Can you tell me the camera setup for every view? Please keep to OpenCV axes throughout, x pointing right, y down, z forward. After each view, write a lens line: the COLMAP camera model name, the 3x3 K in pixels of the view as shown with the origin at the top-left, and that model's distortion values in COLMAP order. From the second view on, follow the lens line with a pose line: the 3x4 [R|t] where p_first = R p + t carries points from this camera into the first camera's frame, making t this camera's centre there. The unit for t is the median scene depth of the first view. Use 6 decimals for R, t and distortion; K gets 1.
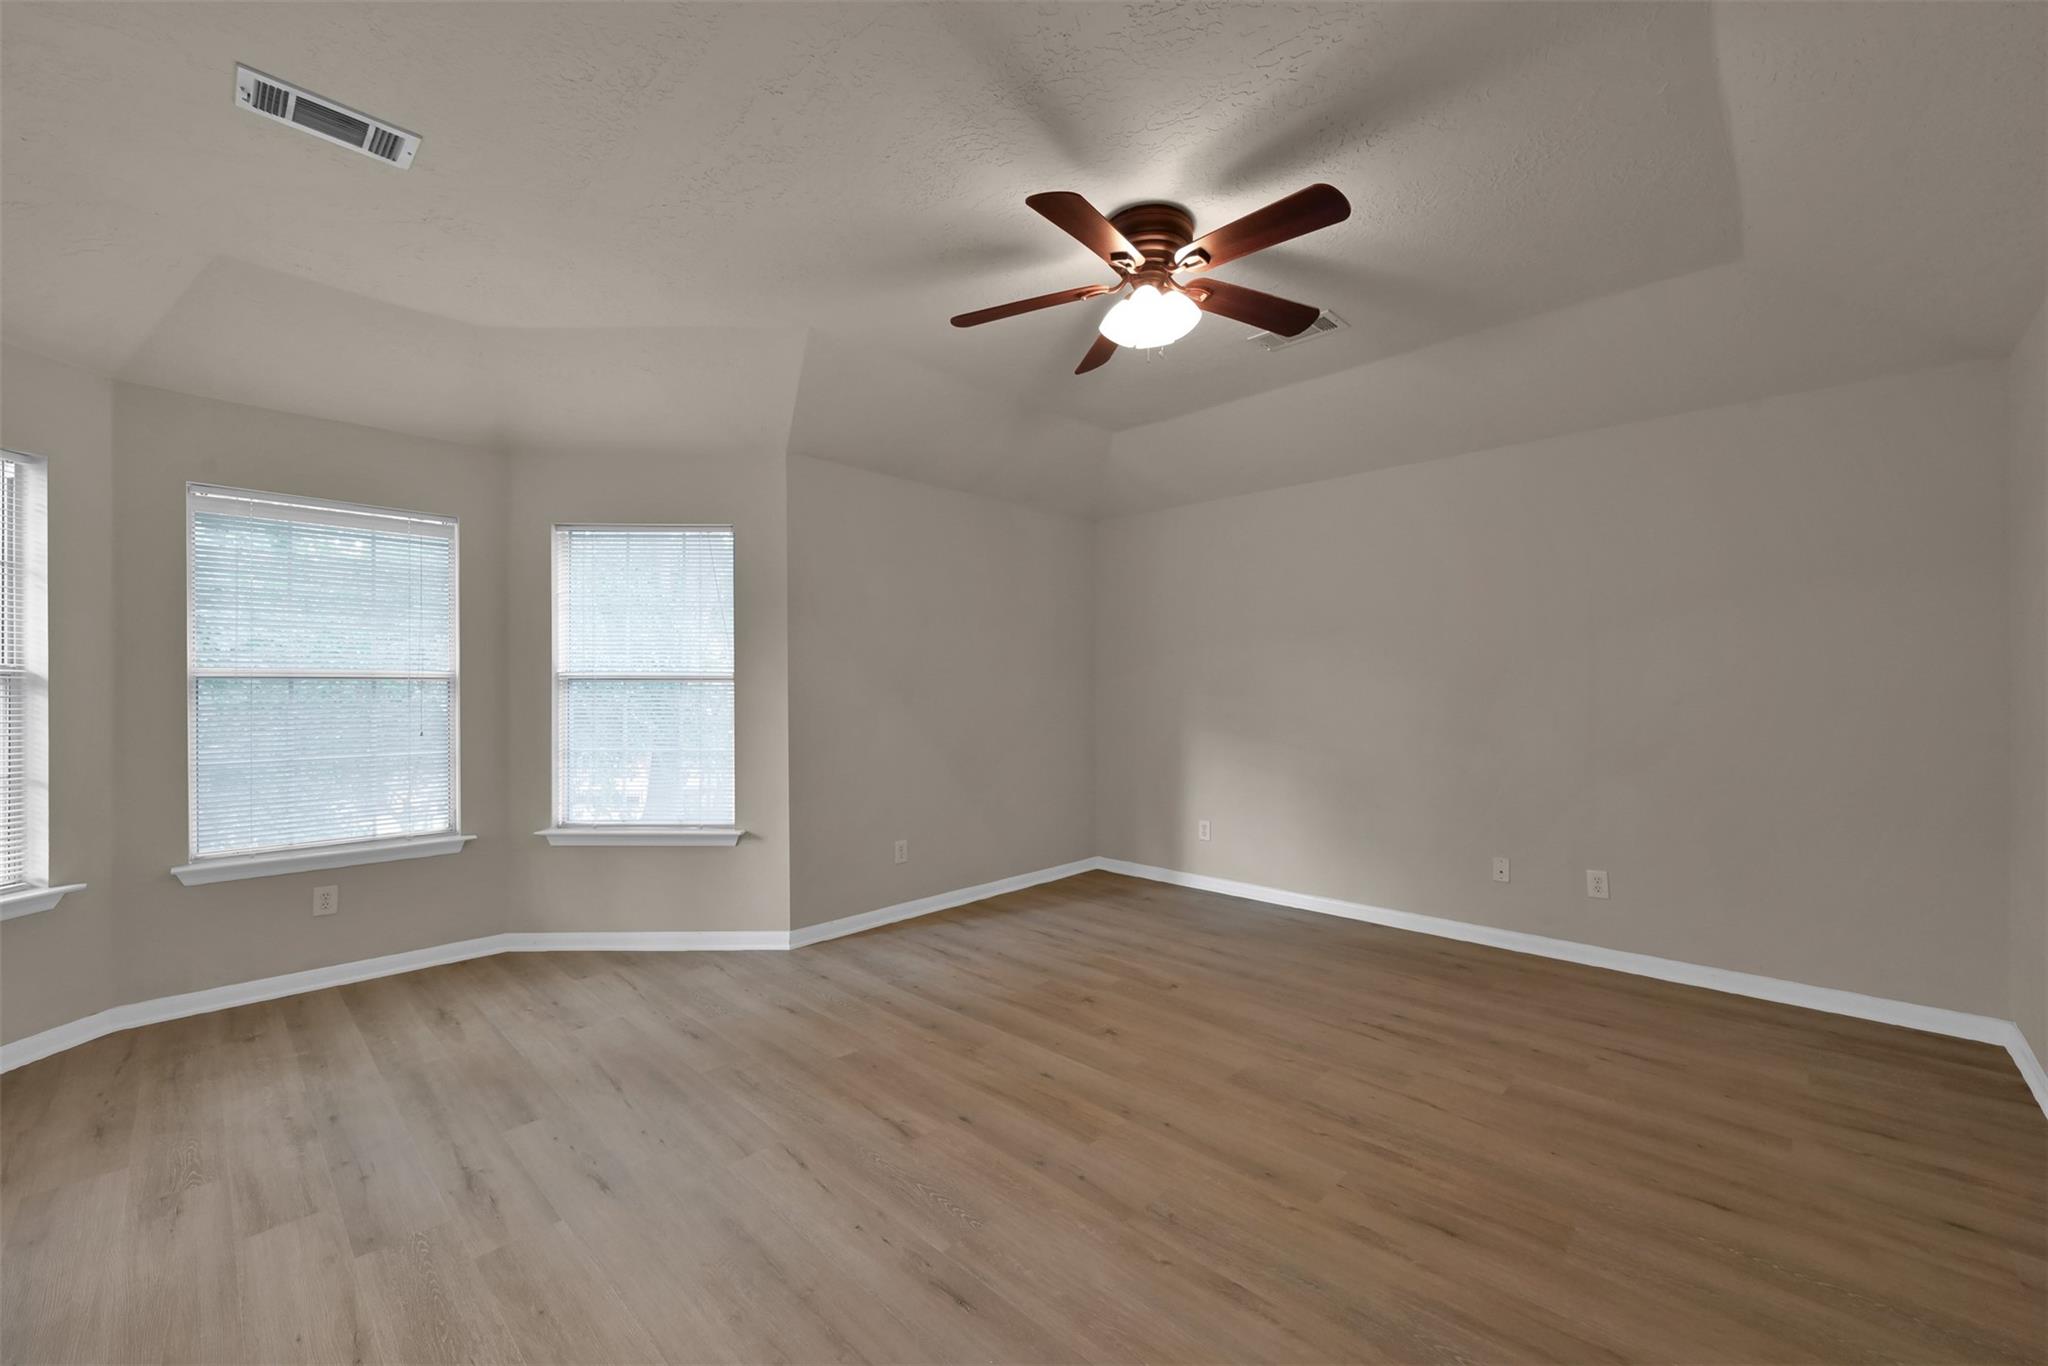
lens RADIAL K [[805.3, 0, 1025.4], [0, 805.3, 688.5], [0, 0, 1]] dist [0.010967, -0.000042]
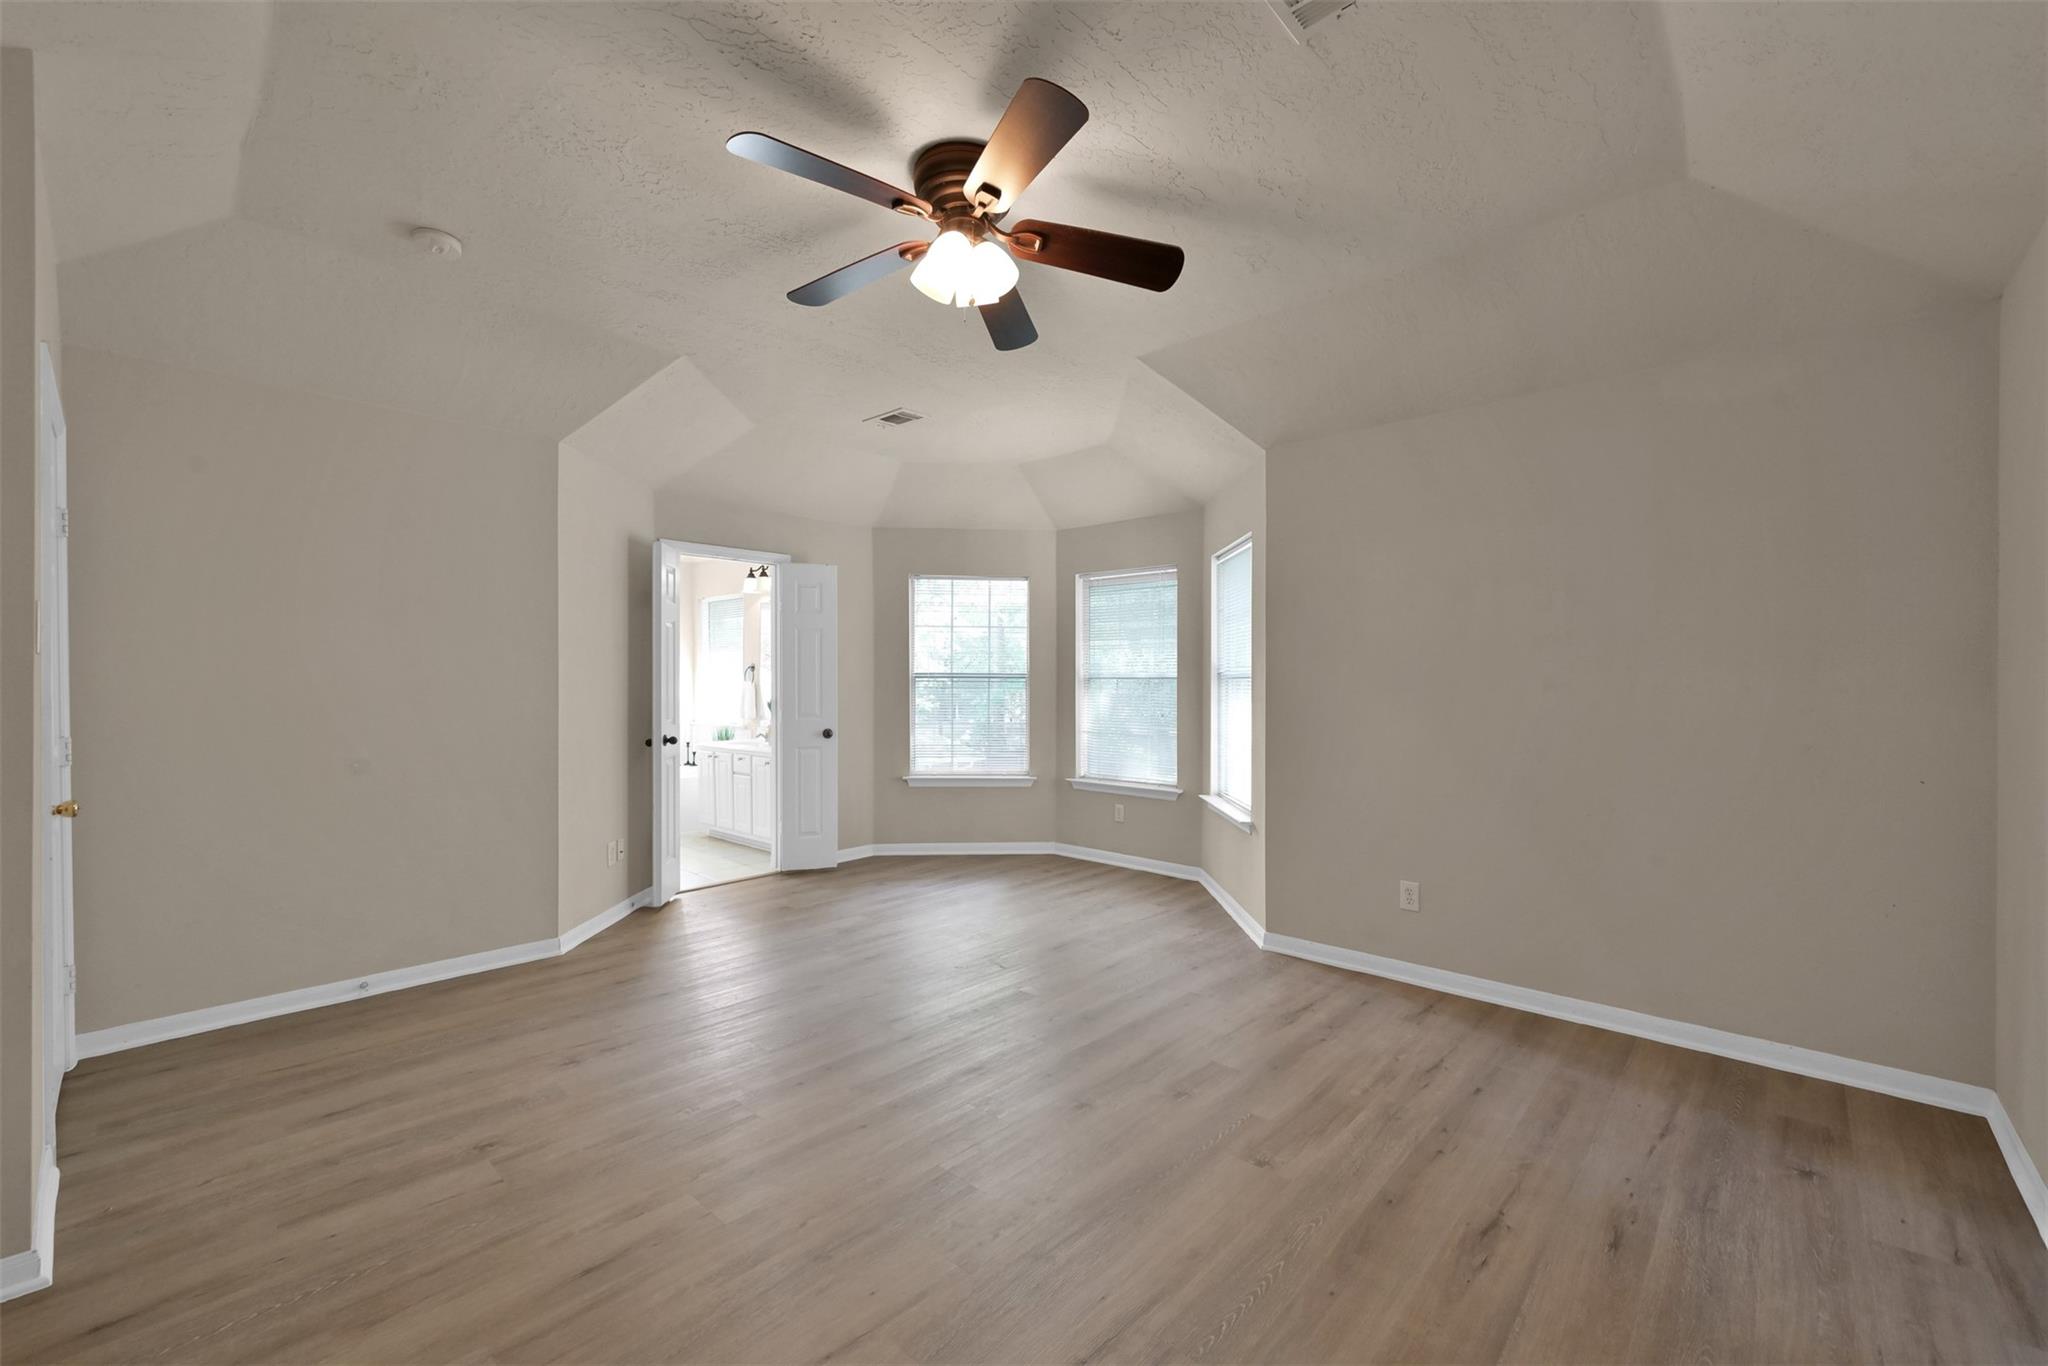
lens RADIAL K [[805.3, 0, 1026.7], [0, 805.3, 683.9], [0, 0, 1]] dist [0.010967, -0.000042]
pose [[0.051292, 0.006770, -0.998661, 0.740966], [-0.007656, 0.999950, 0.006385, -0.002871], [0.998654, 0.007318, 0.051341, 0.729861]]
